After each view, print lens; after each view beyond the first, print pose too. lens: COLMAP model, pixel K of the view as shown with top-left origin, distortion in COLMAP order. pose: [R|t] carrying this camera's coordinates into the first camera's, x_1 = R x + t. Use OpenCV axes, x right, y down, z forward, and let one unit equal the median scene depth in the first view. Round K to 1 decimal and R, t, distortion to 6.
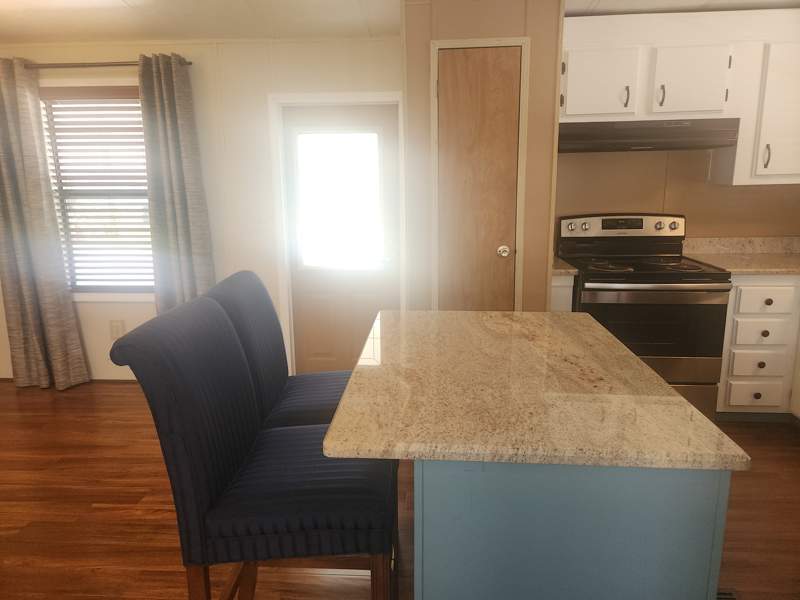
lens RADIAL K [[534.2, 0, 396.6], [0, 534.2, 294.7], [0, 0, 1]] dist [0.045715, -0.010228]
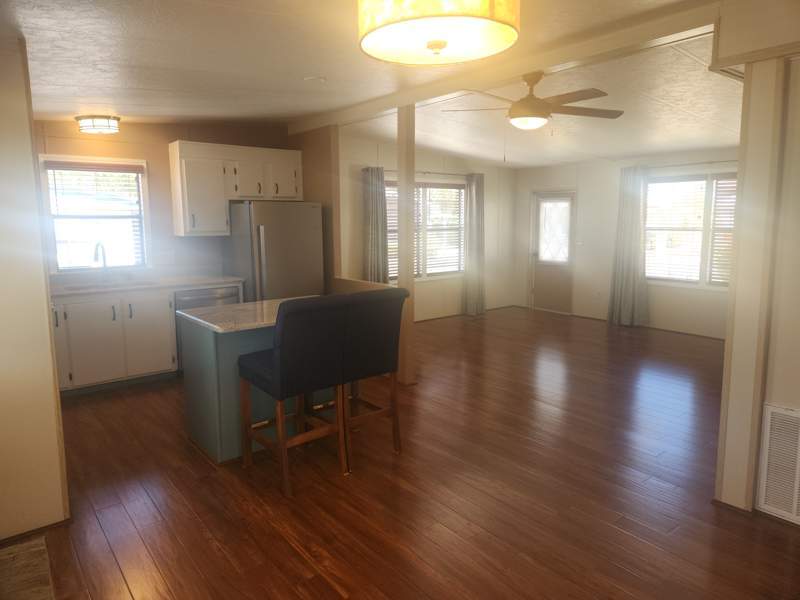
lens RADIAL K [[534.2, 0, 399.9], [0, 534.2, 298.6], [0, 0, 1]] dist [0.045715, -0.010228]
pose [[-0.673373, -0.090693, 0.733719, -0.944815], [0.173754, 0.945234, 0.276301, -0.236059], [-0.718595, 0.313541, -0.620736, 1.031946]]
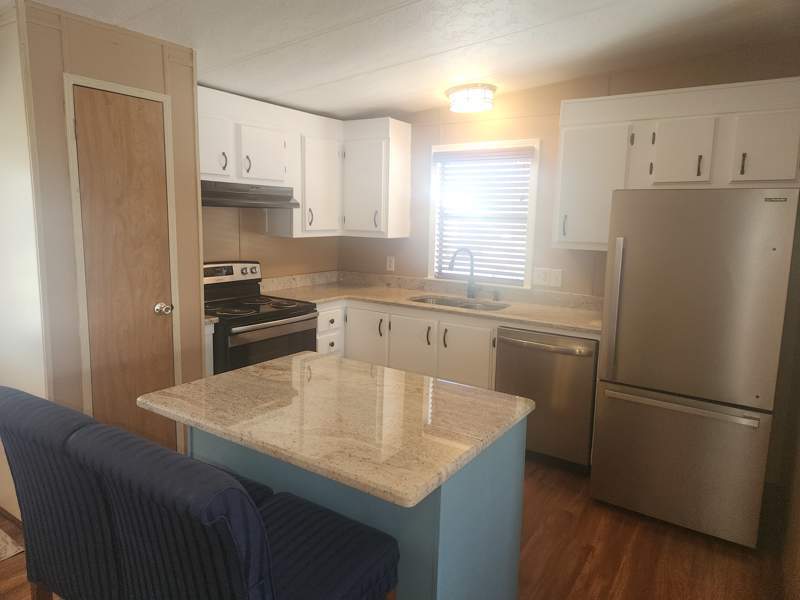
lens RADIAL K [[534.2, 0, 401.7], [0, 534.2, 296.5], [0, 0, 1]] dist [0.045715, -0.010228]
pose [[0.504835, -0.106176, 0.856661, -0.369852], [0.157400, 0.987092, 0.029585, -0.059341], [-0.848744, 0.119903, 0.515031, 0.135129]]
